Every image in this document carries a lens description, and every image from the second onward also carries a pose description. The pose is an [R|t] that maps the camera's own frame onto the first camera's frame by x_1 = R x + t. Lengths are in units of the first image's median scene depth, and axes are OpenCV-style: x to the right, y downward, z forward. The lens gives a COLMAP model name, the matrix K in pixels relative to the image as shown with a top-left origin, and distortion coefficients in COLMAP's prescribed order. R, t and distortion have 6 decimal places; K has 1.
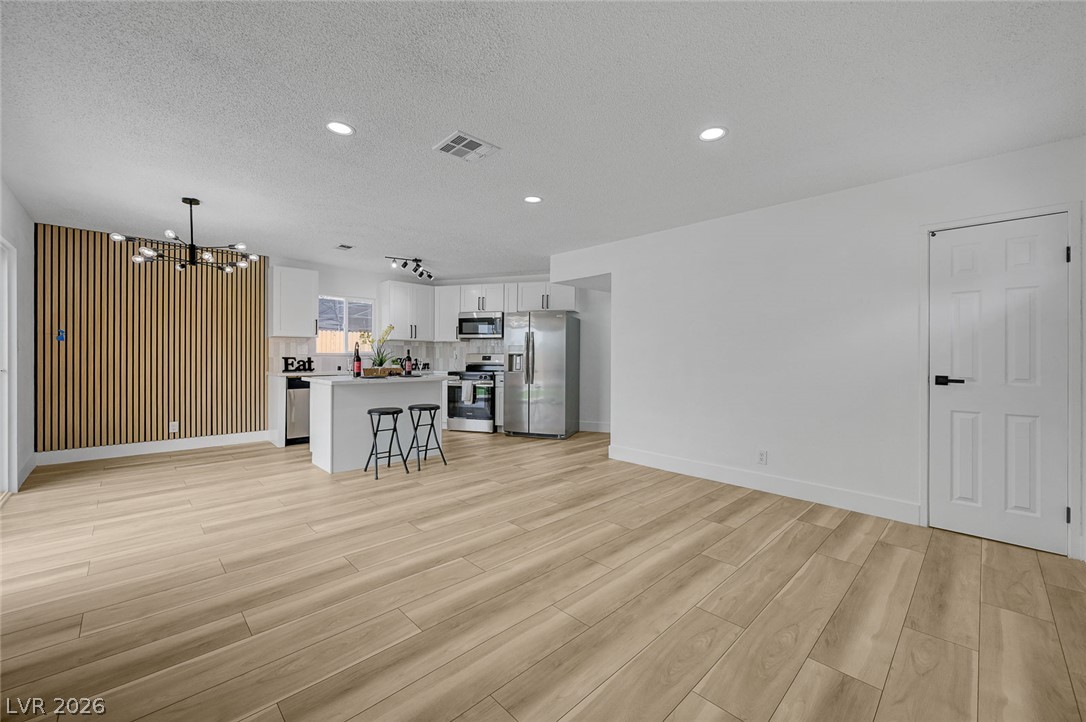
lens RADIAL K [[431.2, 0, 543.5], [0, 431.2, 352.9], [0, 0, 1]] dist [-0.000072, 0.000257]
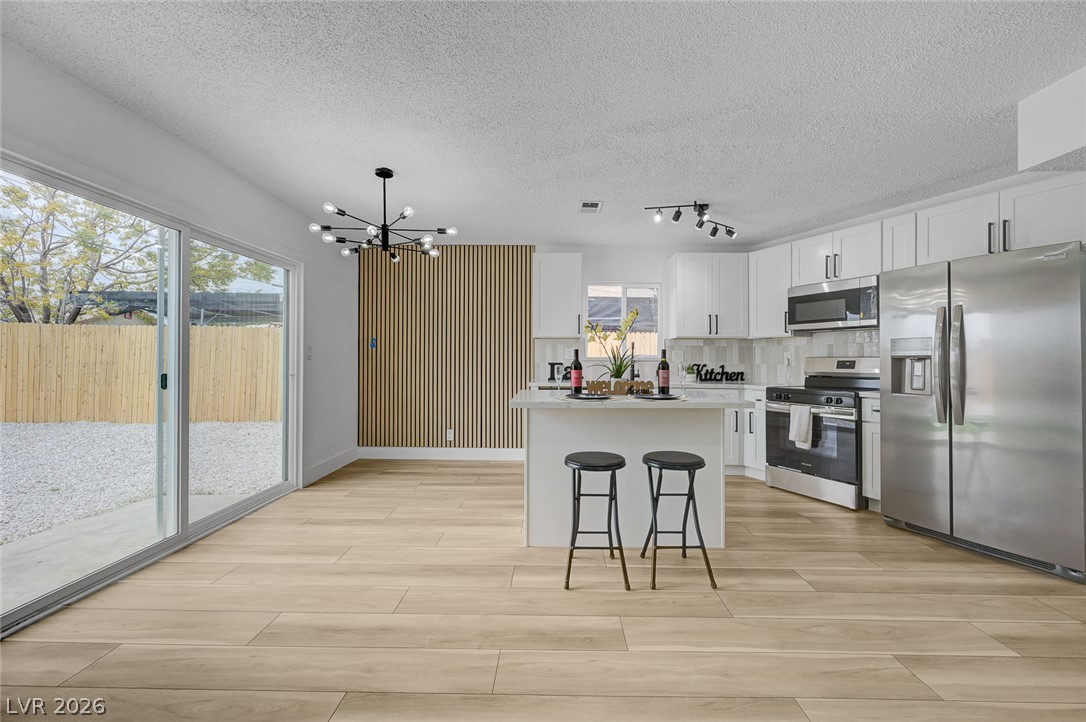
lens RADIAL K [[431.2, 0, 548.9], [0, 431.2, 355.9], [0, 0, 1]] dist [-0.000072, 0.000257]
pose [[0.706464, -0.009930, -0.707679, -0.014302], [0.006731, 0.999951, -0.007312, 0.003525], [0.707717, 0.000402, 0.706496, 0.514187]]
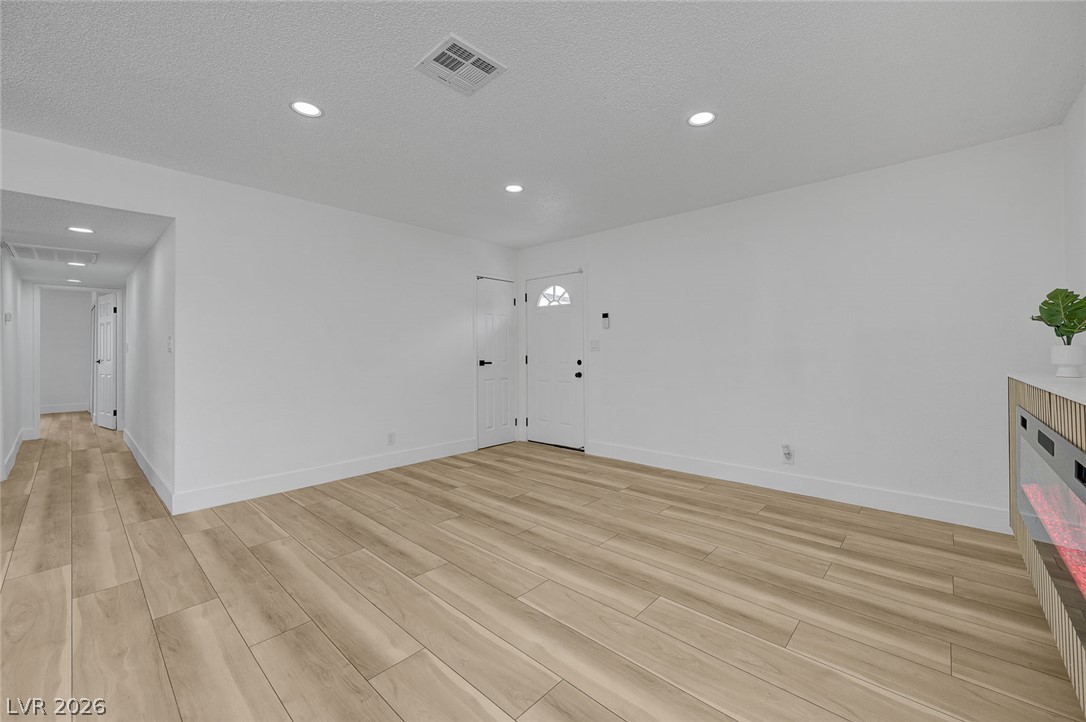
lens RADIAL K [[431.2, 0, 551.4], [0, 431.2, 345.7], [0, 0, 1]] dist [-0.000072, 0.000257]
pose [[-0.062167, 0.006609, 0.998044, -0.532548], [-0.003050, 0.999972, -0.006811, 0.000649], [-0.998061, -0.003468, -0.062145, 0.520004]]
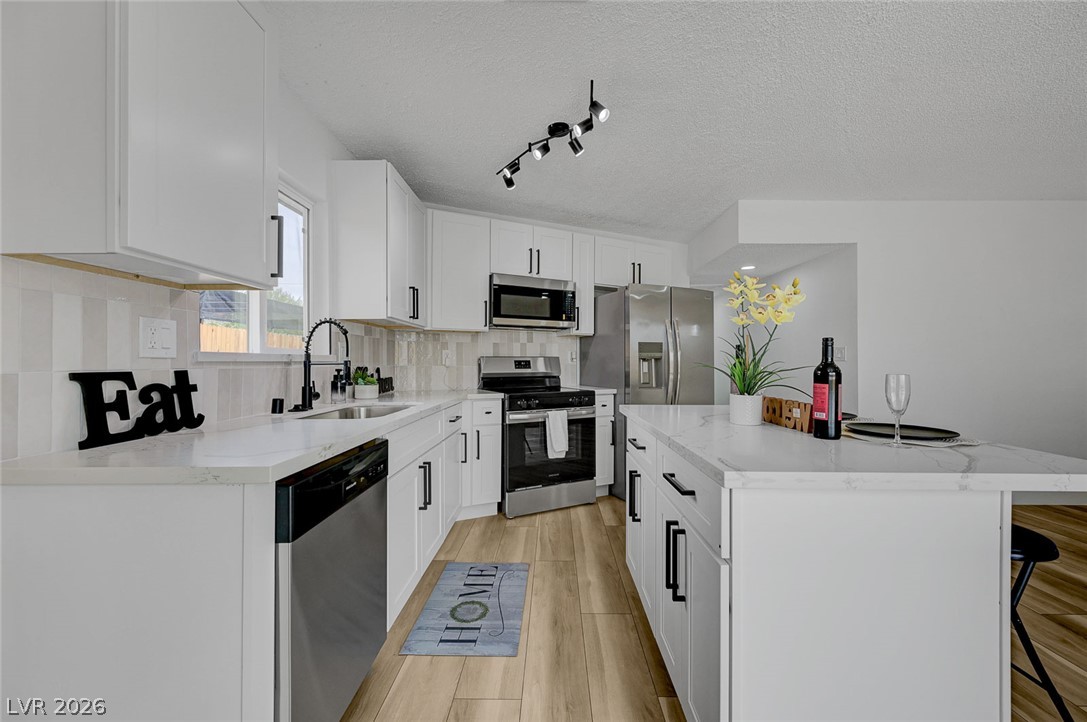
lens RADIAL K [[431.6, 0, 548.0], [0, 431.6, 357.1], [0, 0, 1]] dist [-0.000072, 0.000257]
pose [[0.705718, 0.001259, 0.708491, -0.748806], [-0.004196, 0.999988, 0.002402, 0.002195], [-0.708480, -0.004669, 0.705715, 0.905643]]
